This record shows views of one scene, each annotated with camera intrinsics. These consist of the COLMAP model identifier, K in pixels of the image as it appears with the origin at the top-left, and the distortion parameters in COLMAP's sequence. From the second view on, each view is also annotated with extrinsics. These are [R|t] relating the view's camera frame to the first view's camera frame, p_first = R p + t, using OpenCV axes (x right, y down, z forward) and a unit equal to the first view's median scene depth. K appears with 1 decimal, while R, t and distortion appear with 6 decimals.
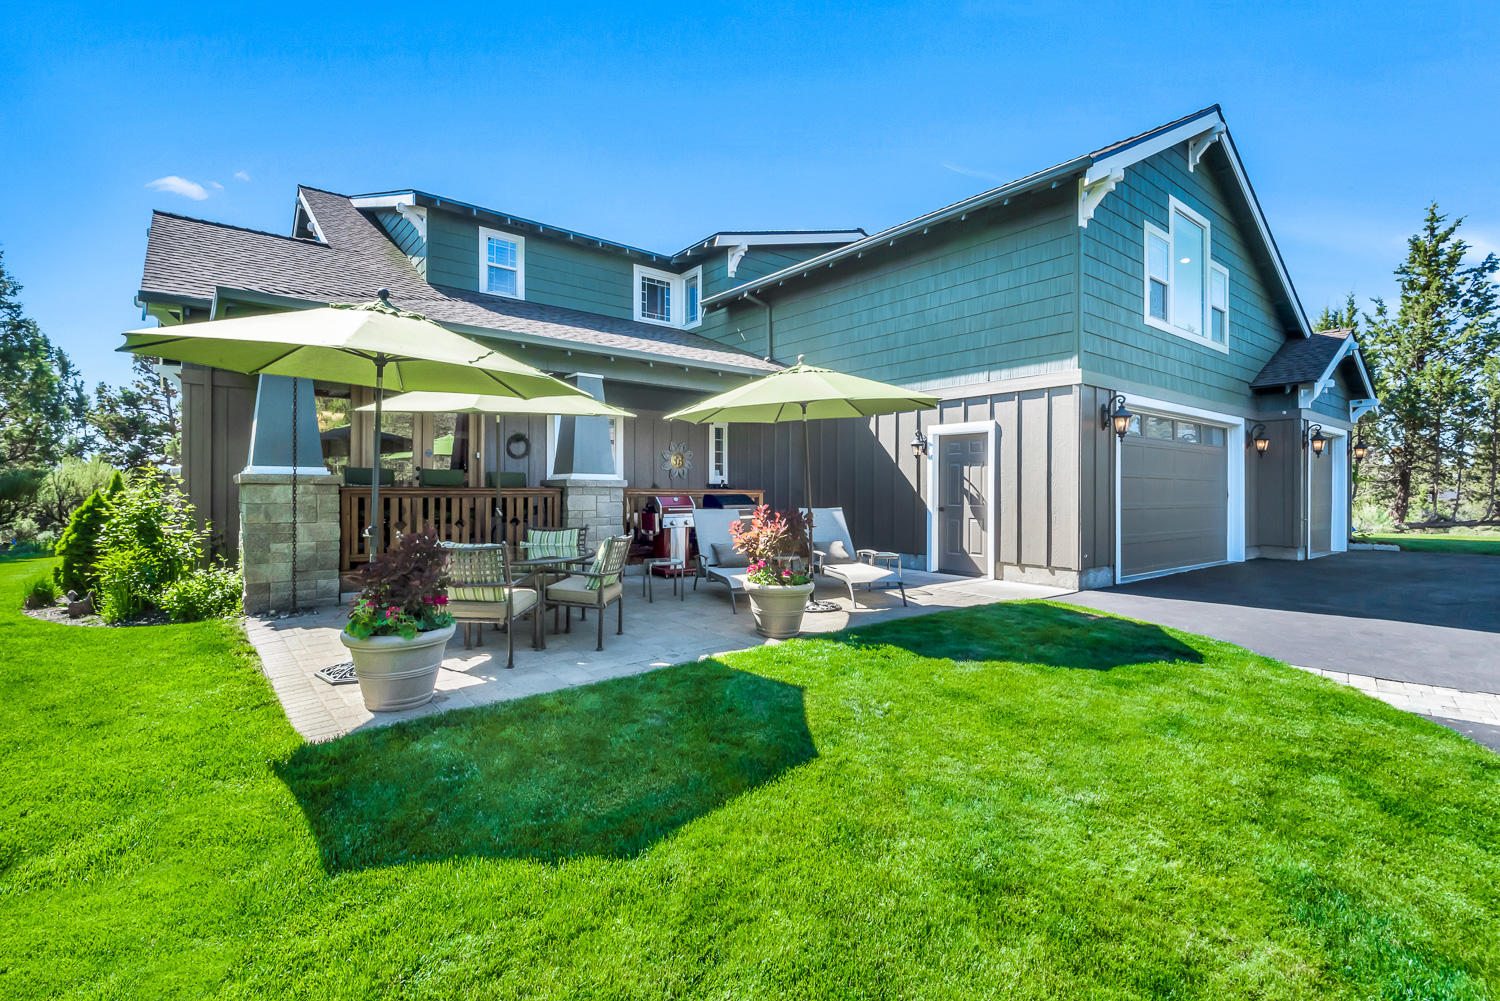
lens RADIAL K [[696.3, 0, 750.0], [0, 696.3, 500.5], [0, 0, 1]] dist [-0.000014, -0.000039]
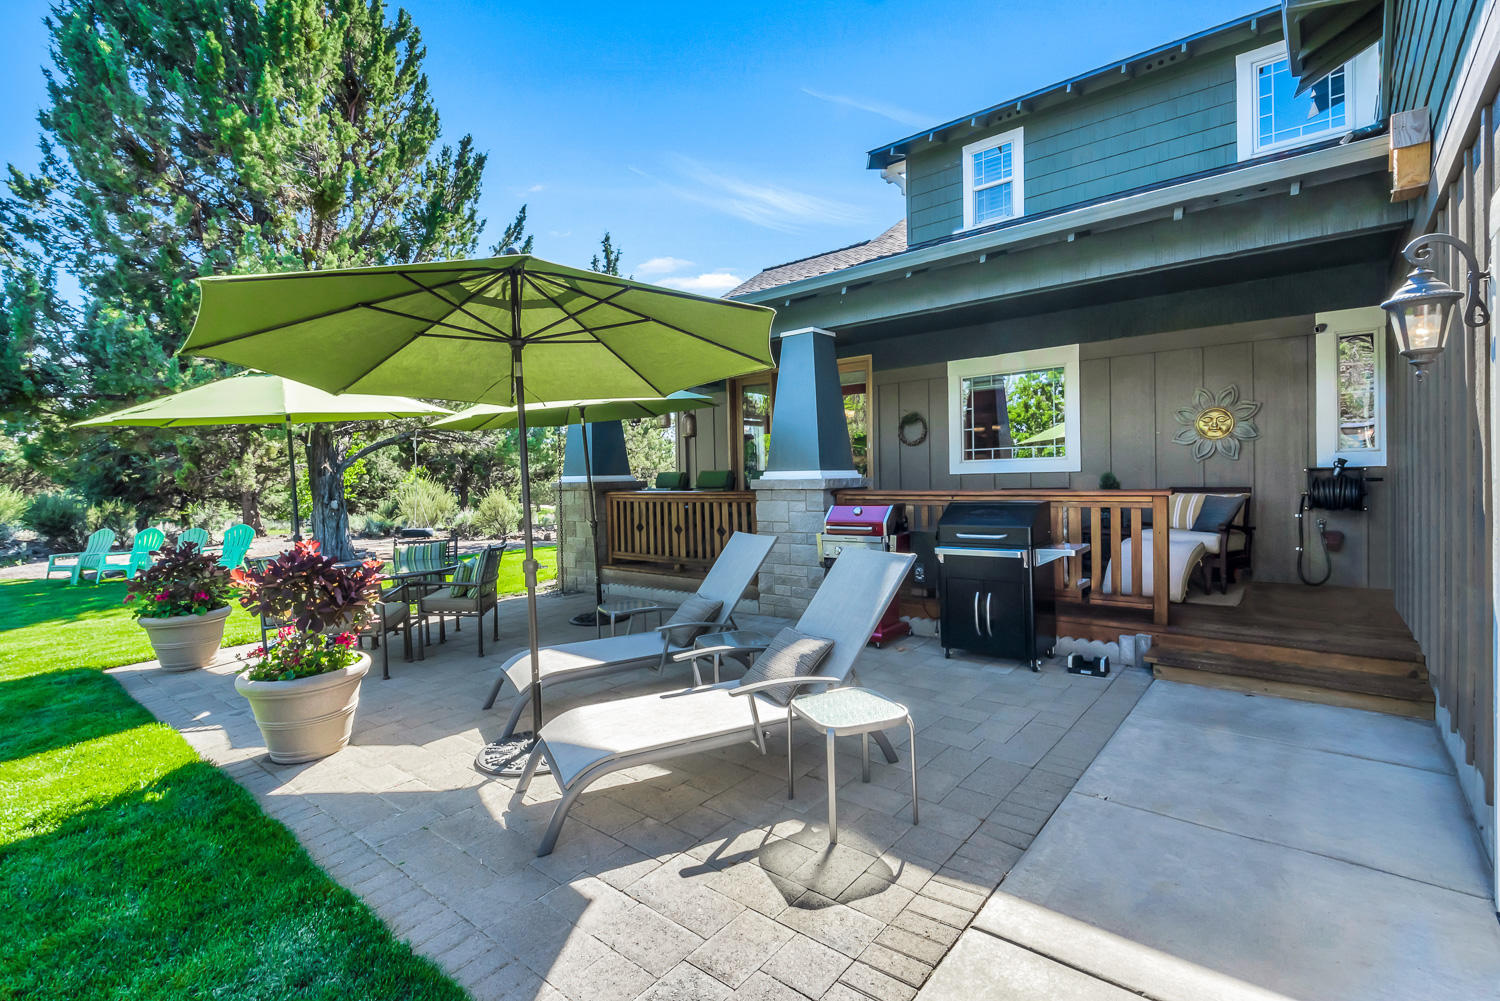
lens RADIAL K [[696.3, 0, 750.0], [0, 696.3, 500.5], [0, 0, 1]] dist [-0.000014, -0.000039]
pose [[0.173638, 0.016296, -0.984675, 0.357704], [0.002941, 0.999850, 0.017066, -0.015320], [0.984805, -0.005860, 0.173564, 0.664761]]
